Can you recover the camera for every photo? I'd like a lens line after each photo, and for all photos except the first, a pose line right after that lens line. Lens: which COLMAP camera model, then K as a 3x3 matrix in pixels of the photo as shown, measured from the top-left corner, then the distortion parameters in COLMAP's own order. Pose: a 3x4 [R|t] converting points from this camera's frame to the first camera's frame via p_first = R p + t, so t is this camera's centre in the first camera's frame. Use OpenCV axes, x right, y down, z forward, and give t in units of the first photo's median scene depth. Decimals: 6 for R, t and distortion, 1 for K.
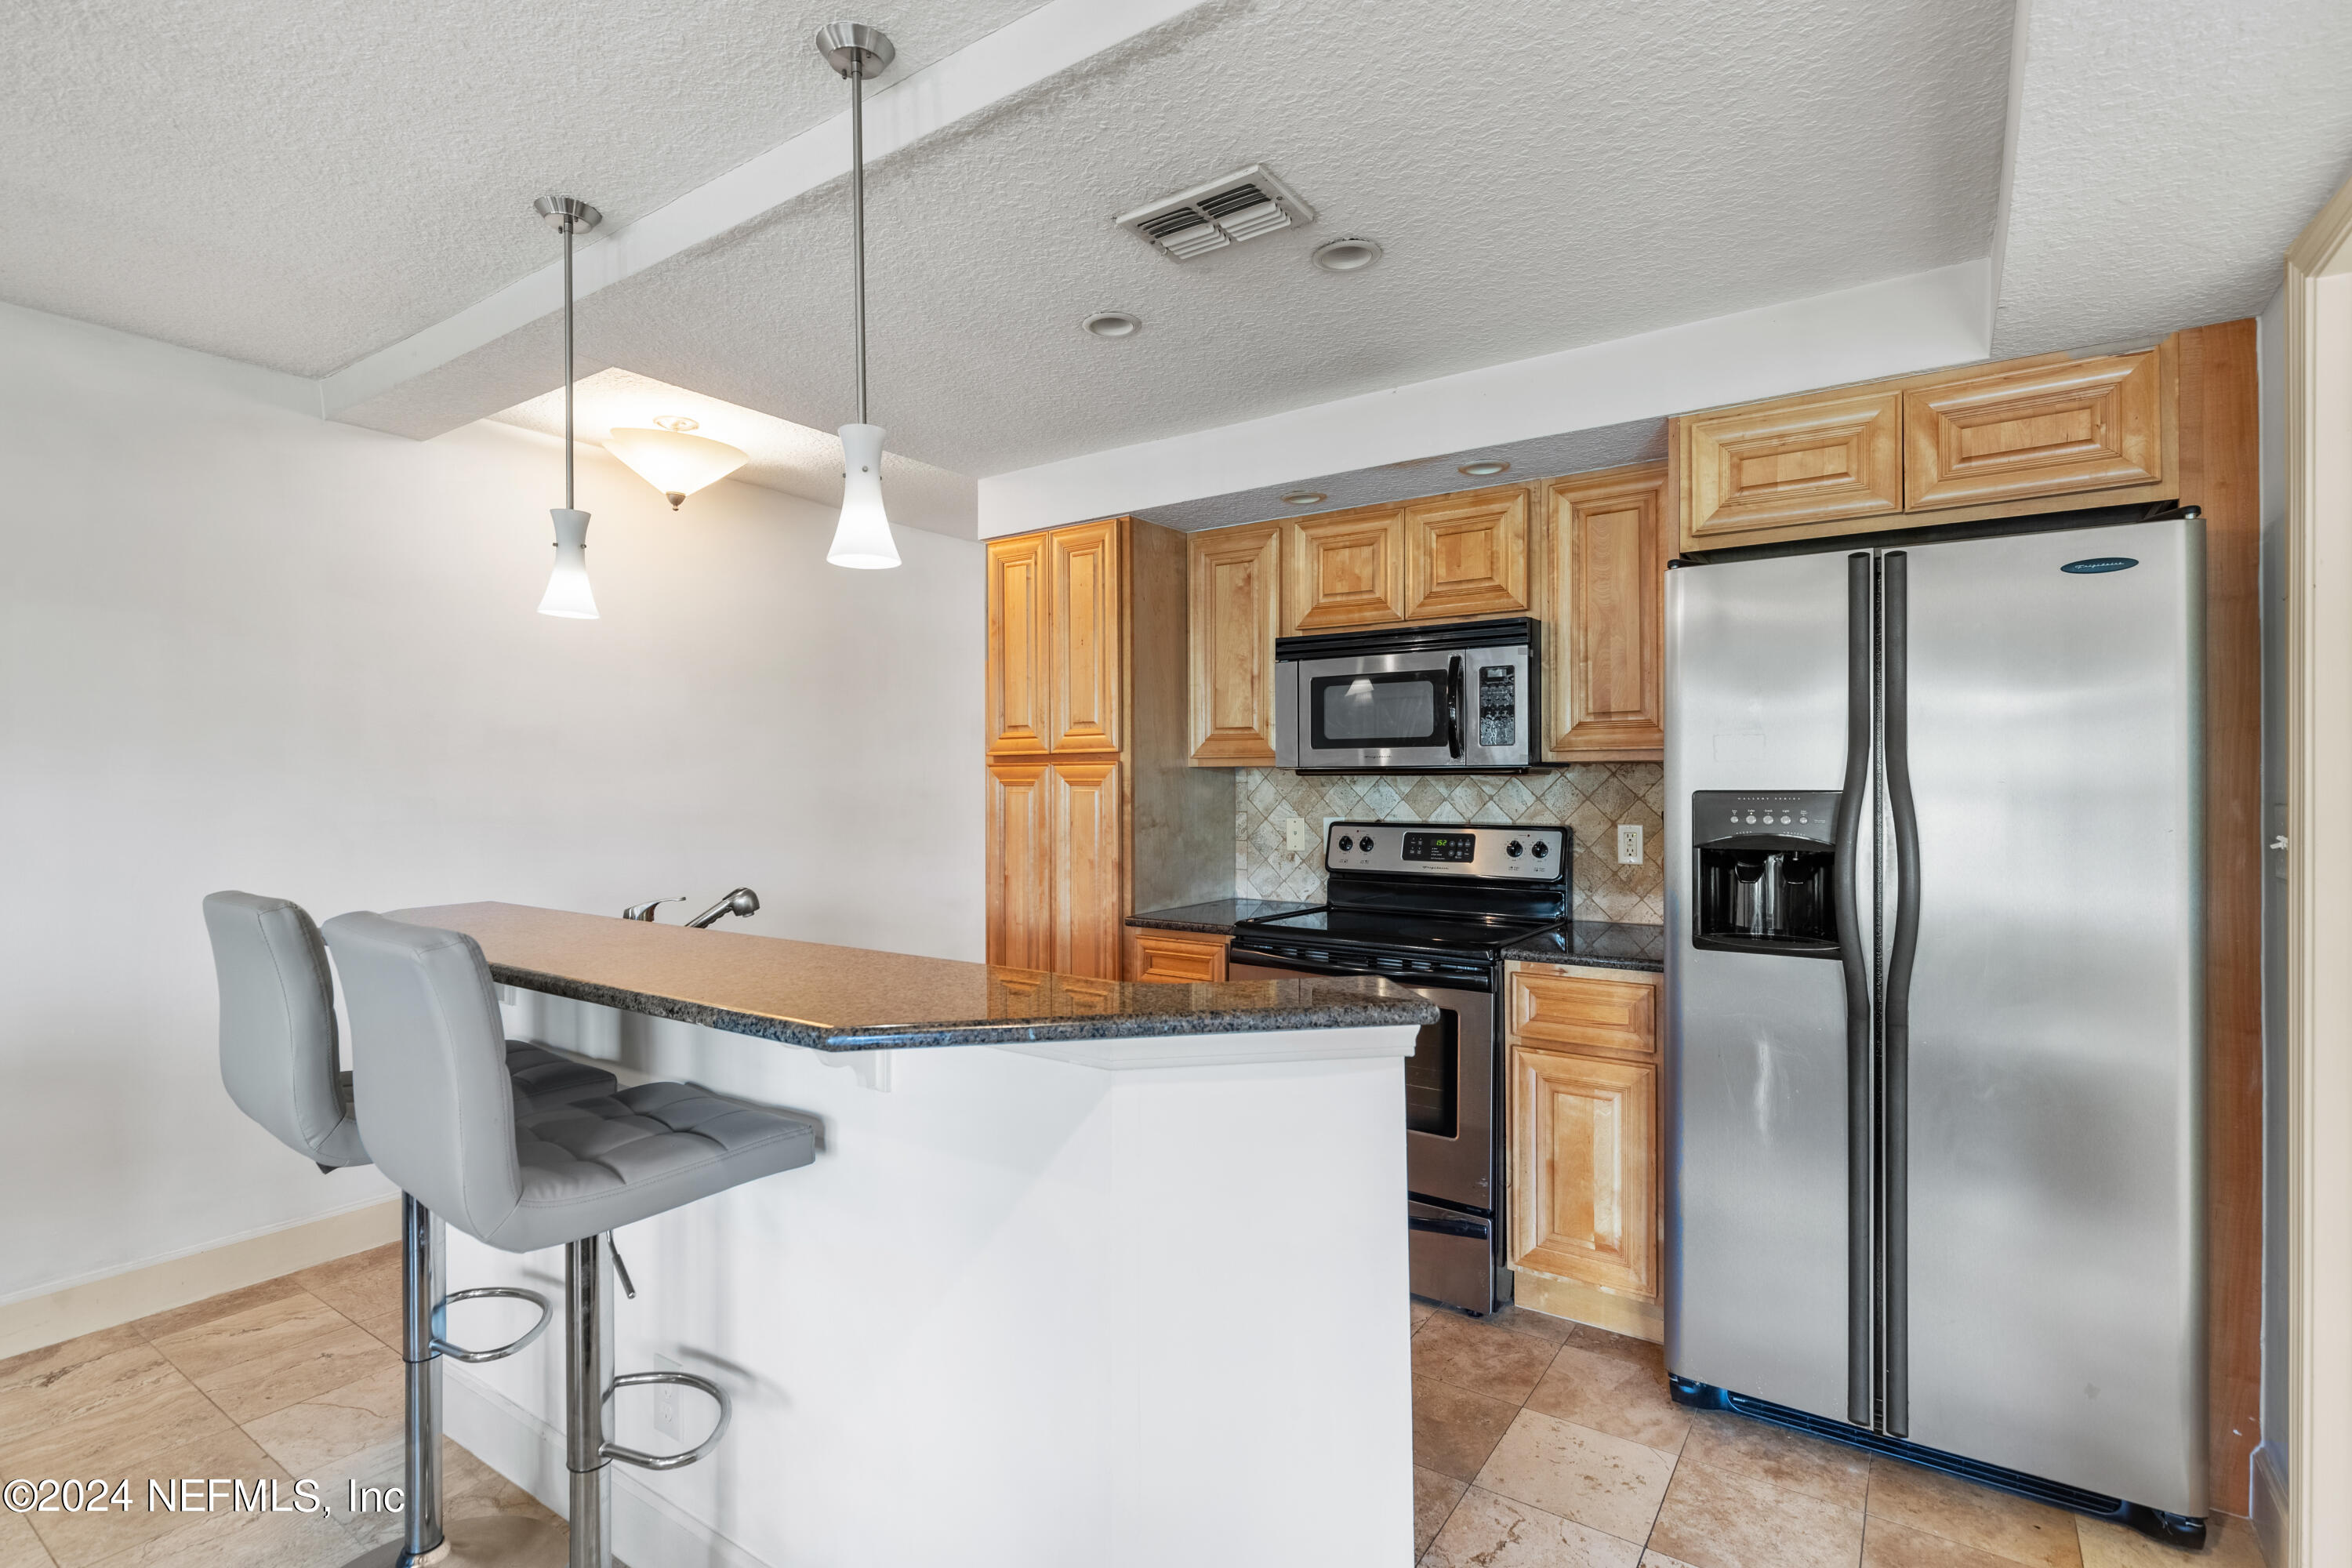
lens RADIAL K [[1106.2, 0, 1186.3], [0, 1106.2, 785.6], [0, 0, 1]] dist [0.005058, 0.000412]
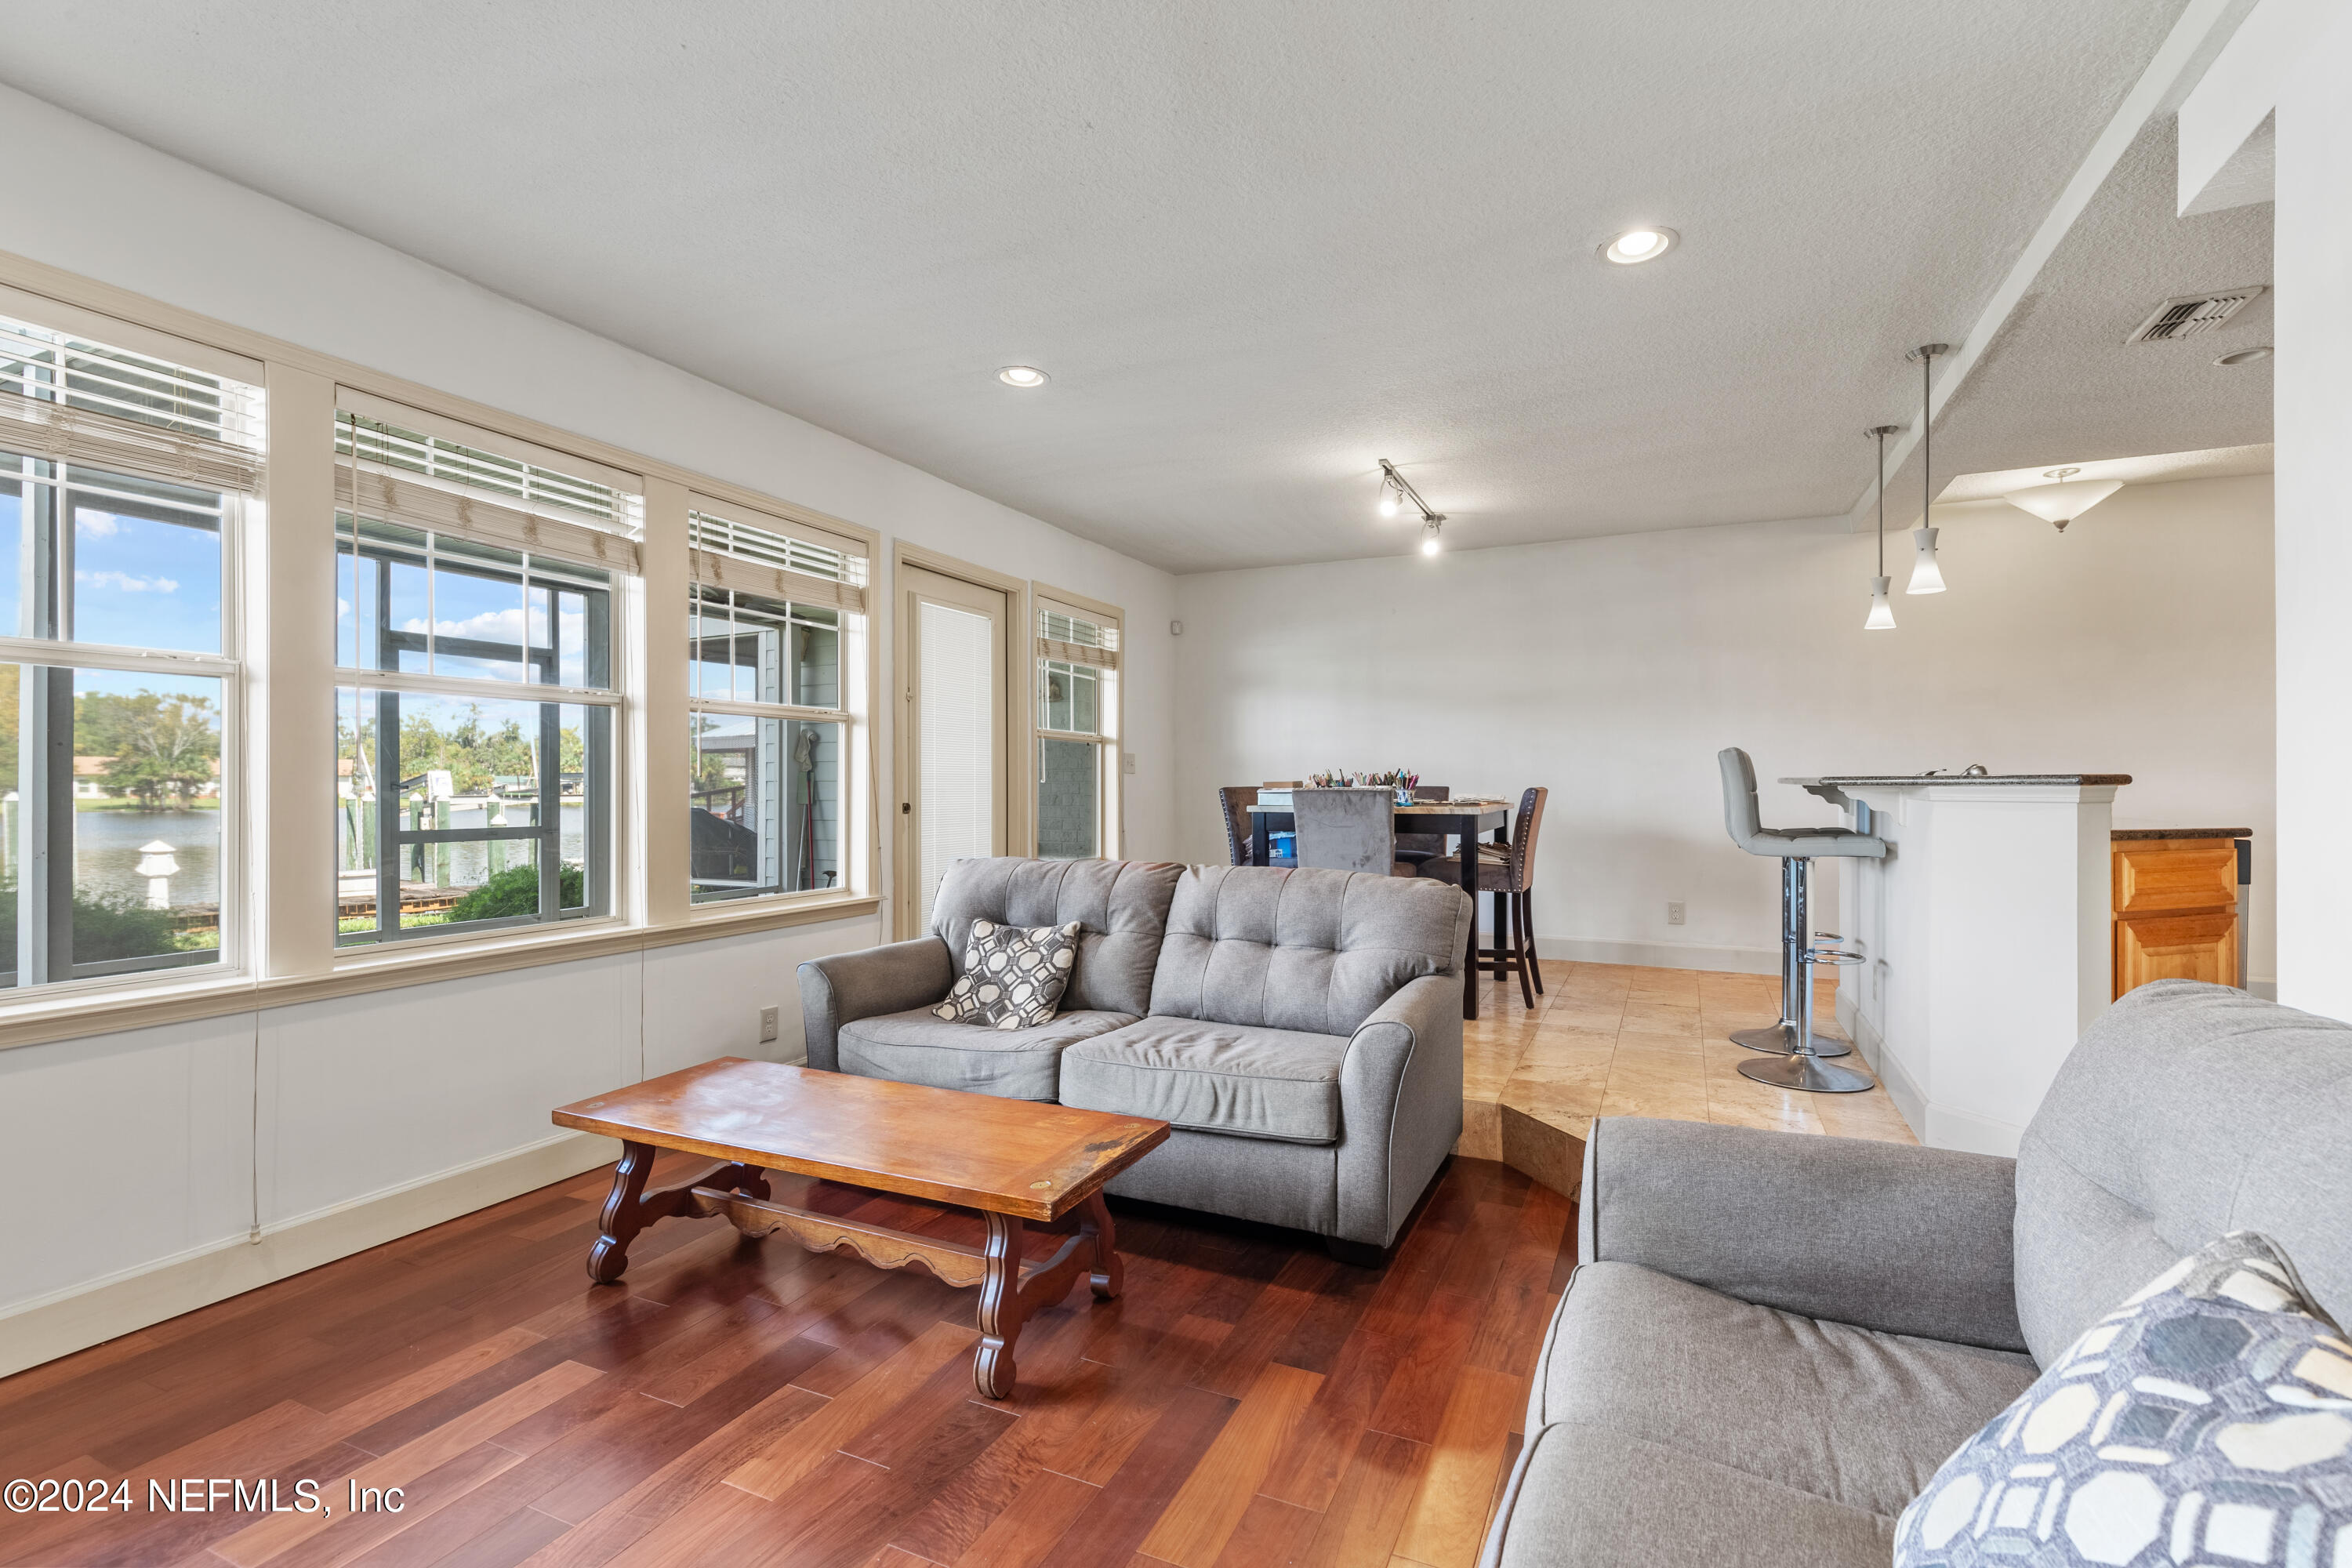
lens RADIAL K [[1057.0, 0, 1181.0], [0, 1057.0, 785.5], [0, 0, 1]] dist [0.007005, -0.002395]
pose [[0.157510, 0.003347, -0.987512, 0.764676], [-0.002857, 0.999992, 0.002934, 0.087817], [0.987513, 0.002359, 0.157518, -0.377072]]
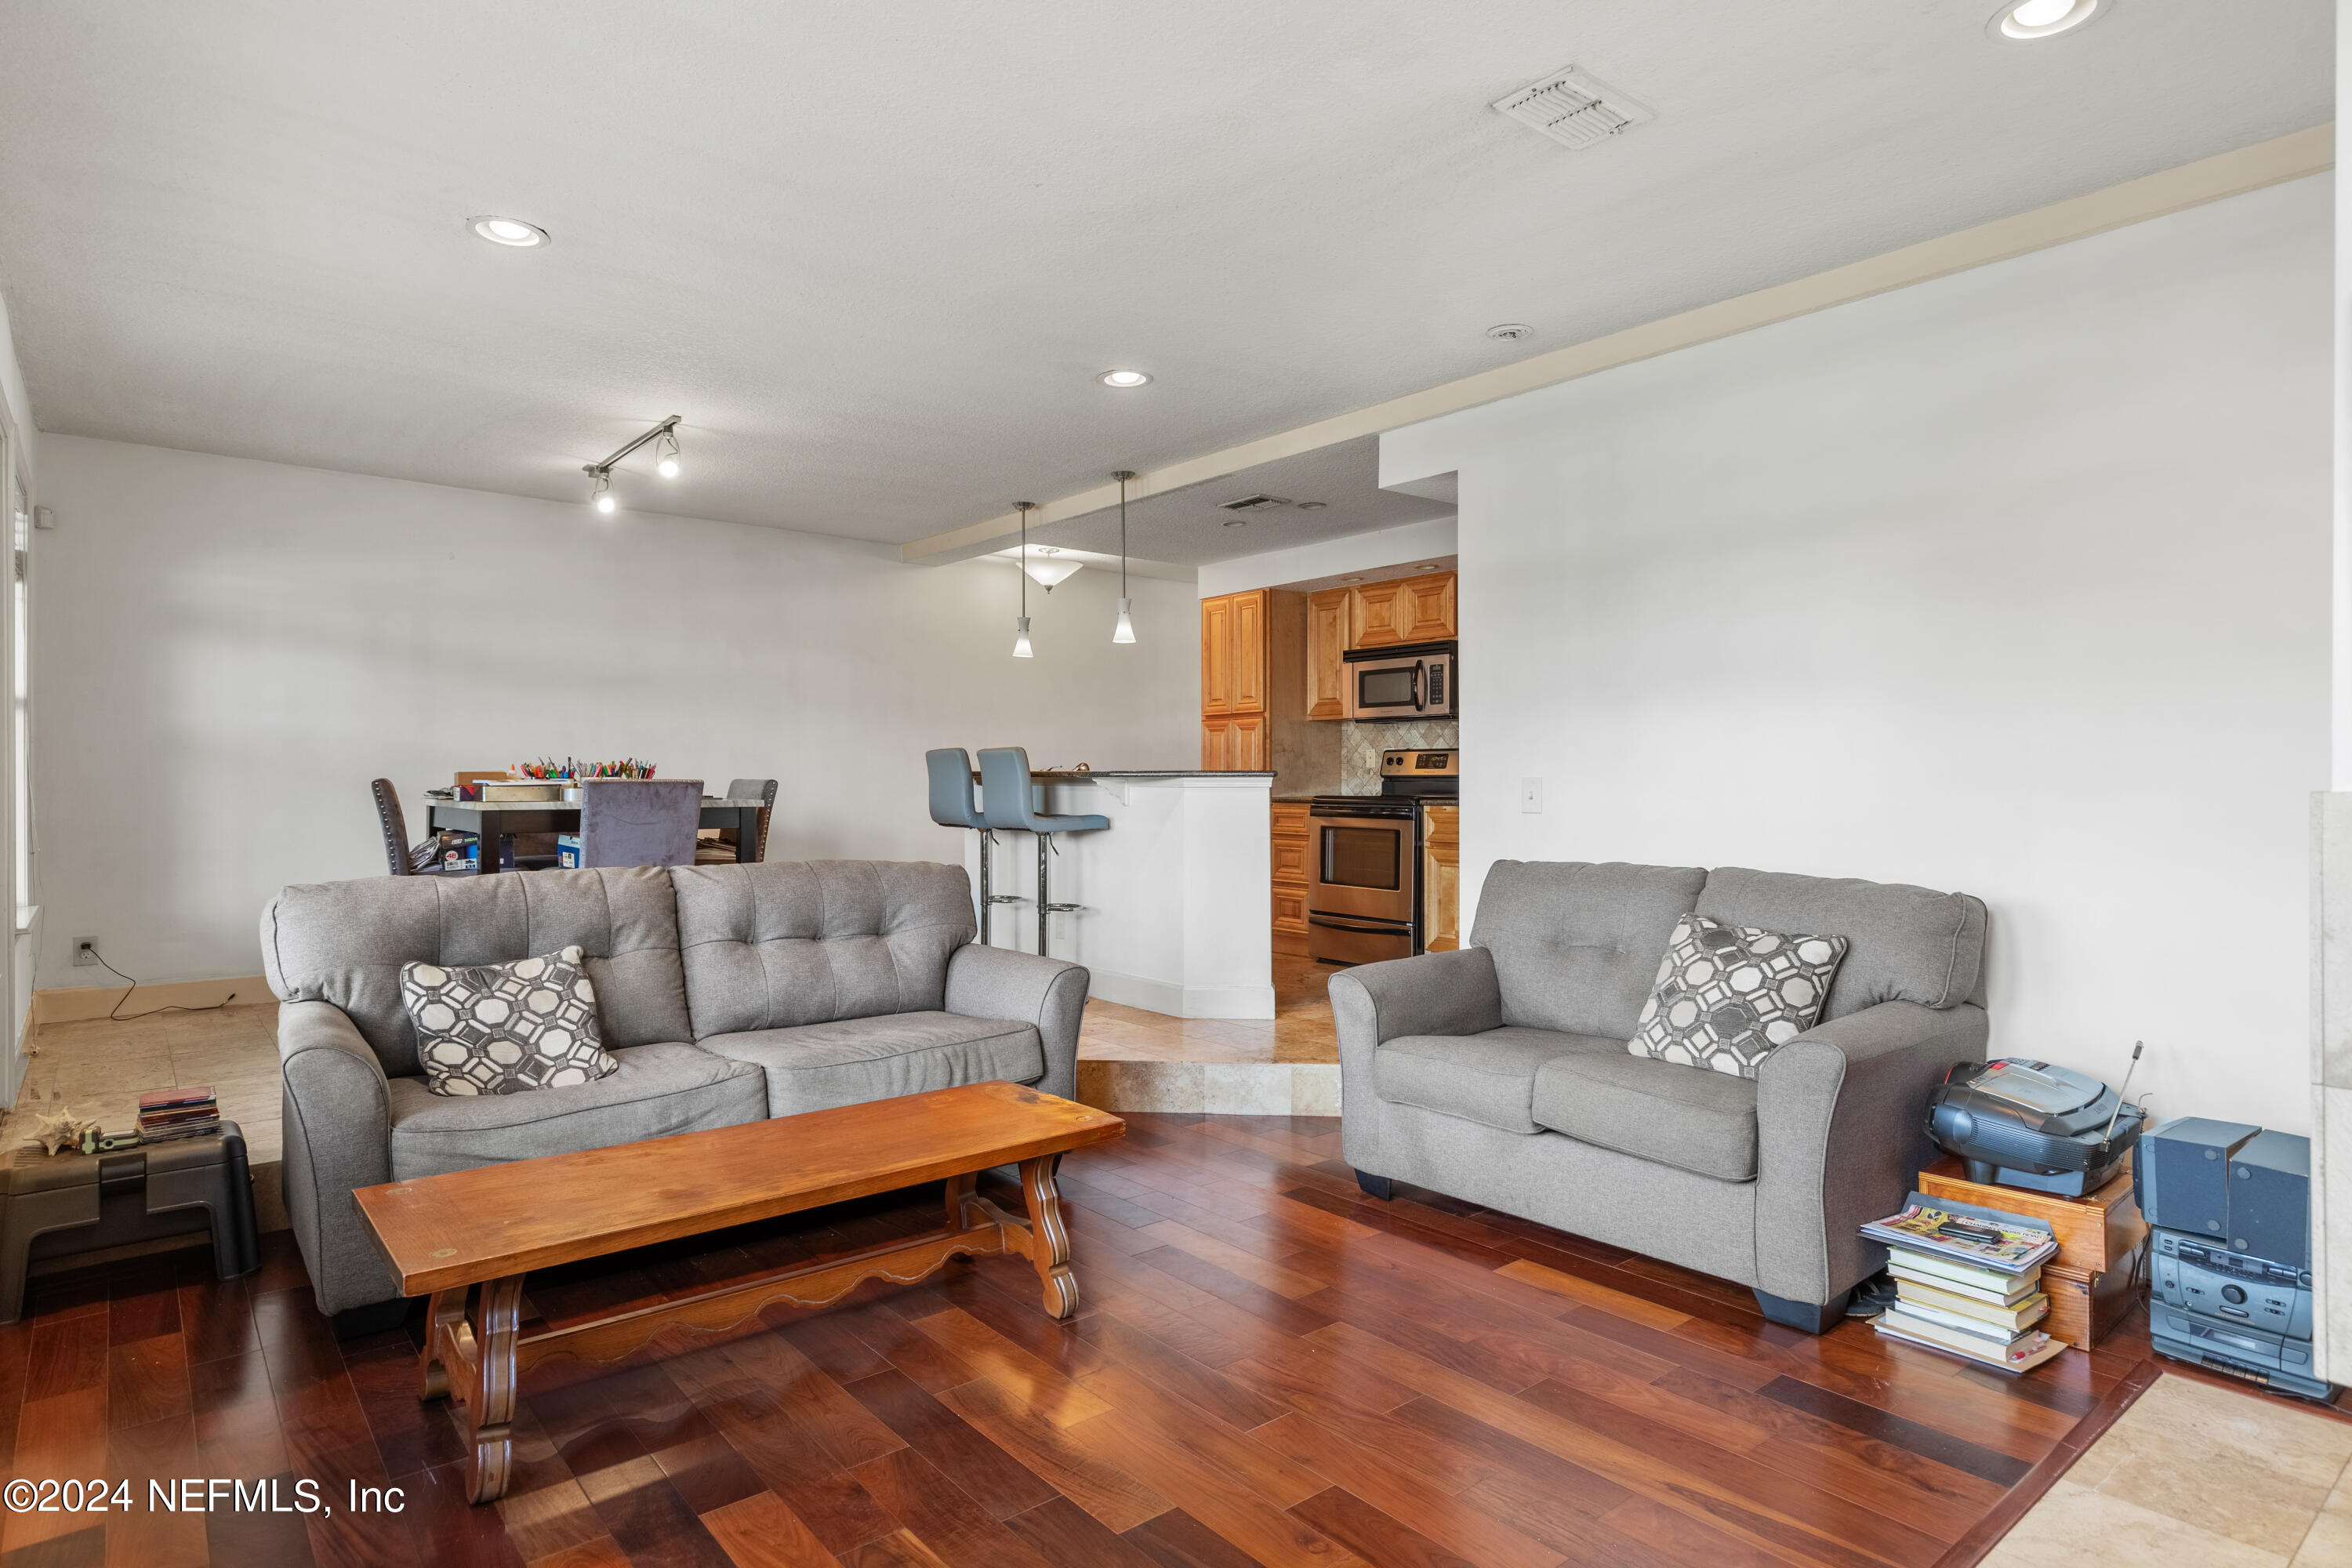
lens RADIAL K [[1286.9, 0, 1184.4], [0, 1286.9, 769.7], [0, 0, 1]] dist [0.001063, -0.000506]
pose [[0.960565, 0.001270, -0.278053, 0.437159], [-0.004422, 0.999933, -0.010708, 0.096545], [0.278021, 0.011515, 0.960506, -1.203842]]
